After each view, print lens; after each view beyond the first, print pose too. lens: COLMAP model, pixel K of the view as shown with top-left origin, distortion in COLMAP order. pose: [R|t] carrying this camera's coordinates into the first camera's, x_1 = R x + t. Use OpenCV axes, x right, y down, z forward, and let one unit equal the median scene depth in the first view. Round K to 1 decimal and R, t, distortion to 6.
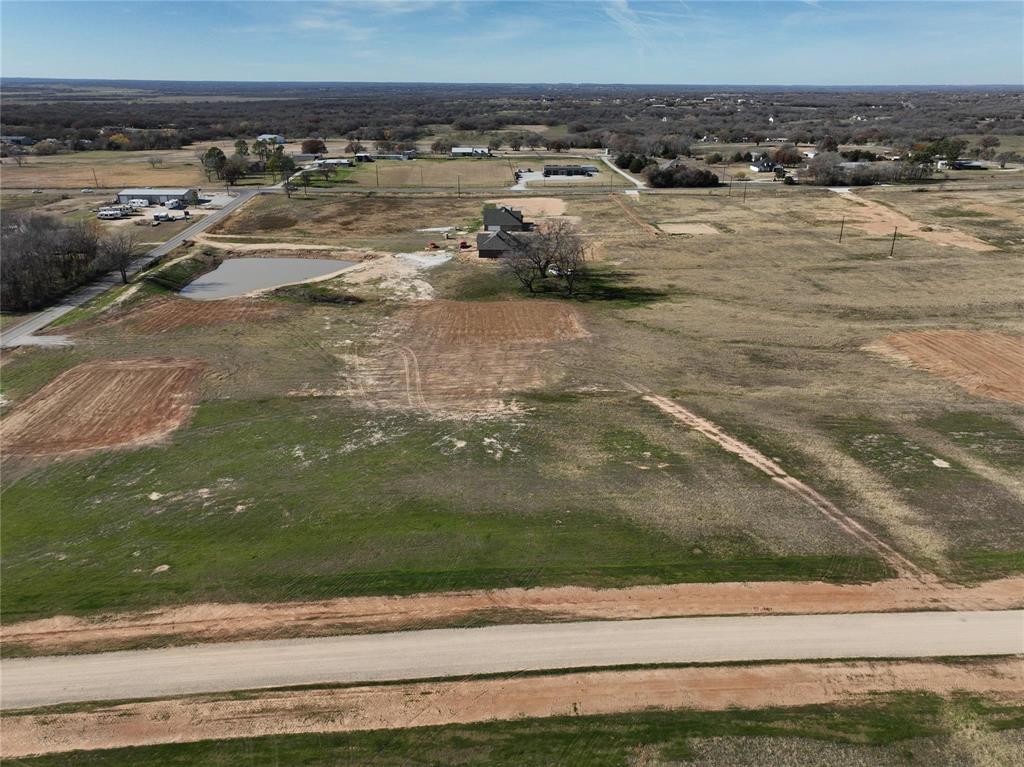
lens RADIAL K [[717.0, 0, 516.8], [0, 717.0, 385.1], [0, 0, 1]] dist [0.005453, 0.005564]
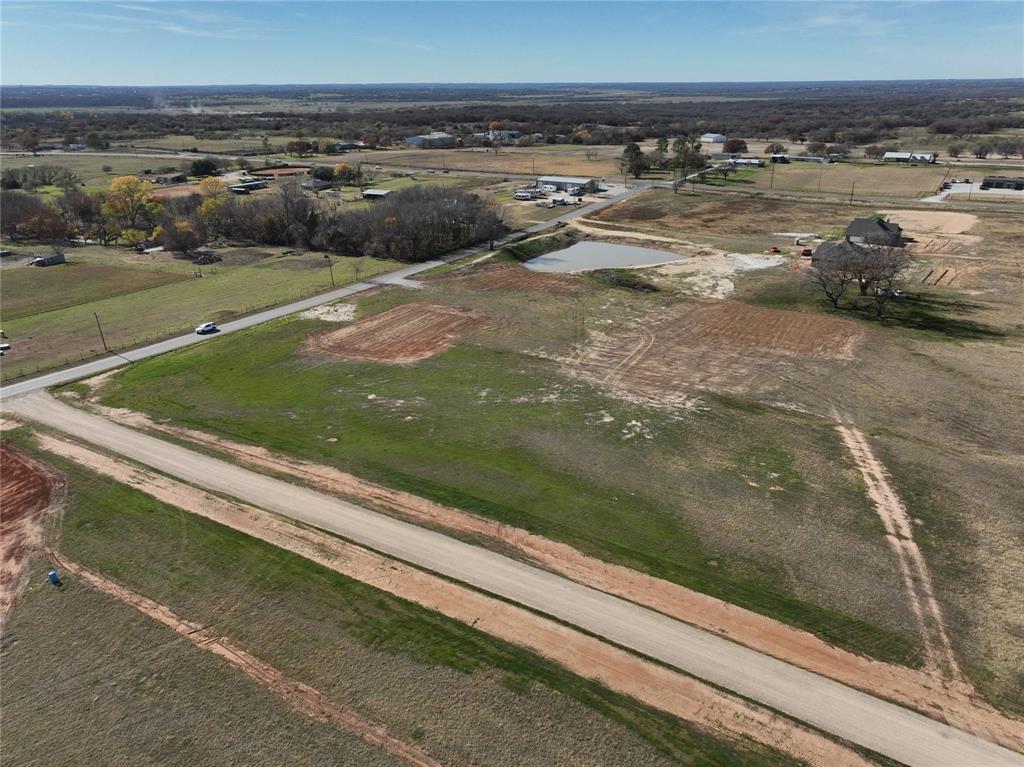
lens RADIAL K [[717.0, 0, 516.8], [0, 717.0, 385.1], [0, 0, 1]] dist [0.005453, 0.005564]
pose [[0.817970, 0.212210, -0.534688, 0.319697], [-0.212314, 0.975217, 0.062250, -0.004952], [0.534647, 0.062603, 0.842753, 0.014883]]
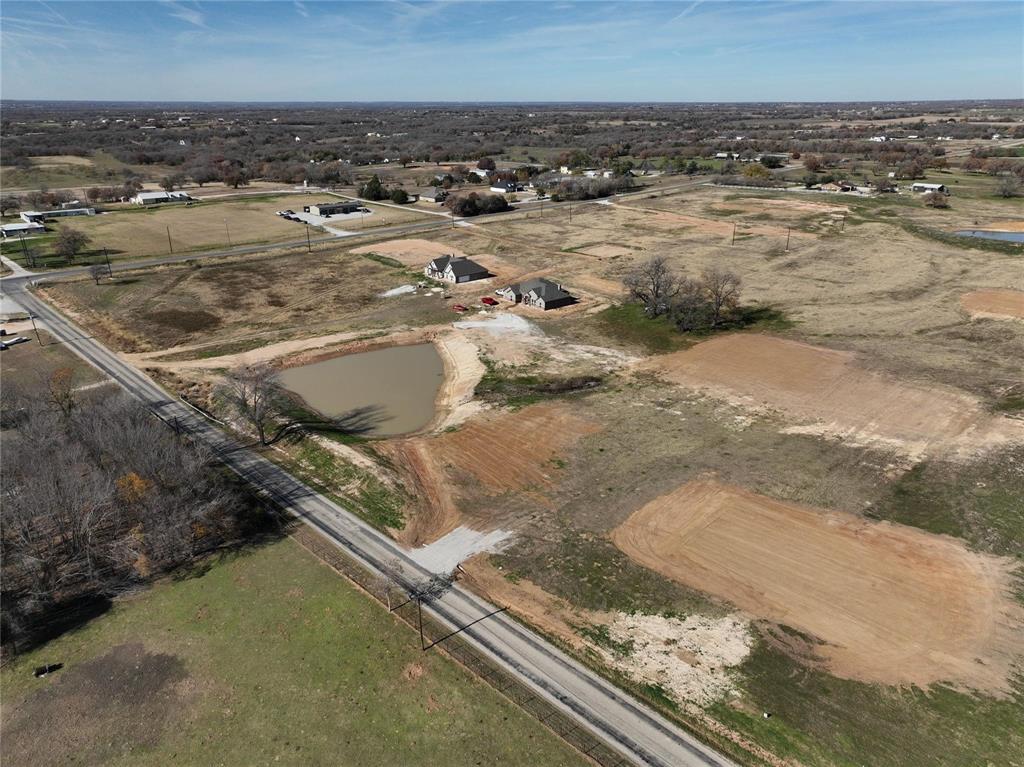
lens RADIAL K [[717.0, 0, 516.8], [0, 717.0, 385.1], [0, 0, 1]] dist [0.005453, 0.005564]
pose [[0.752968, -0.247355, 0.609799, -1.255420], [0.256842, 0.963636, 0.073740, -0.303923], [-0.605864, 0.101098, 0.789118, 0.566660]]
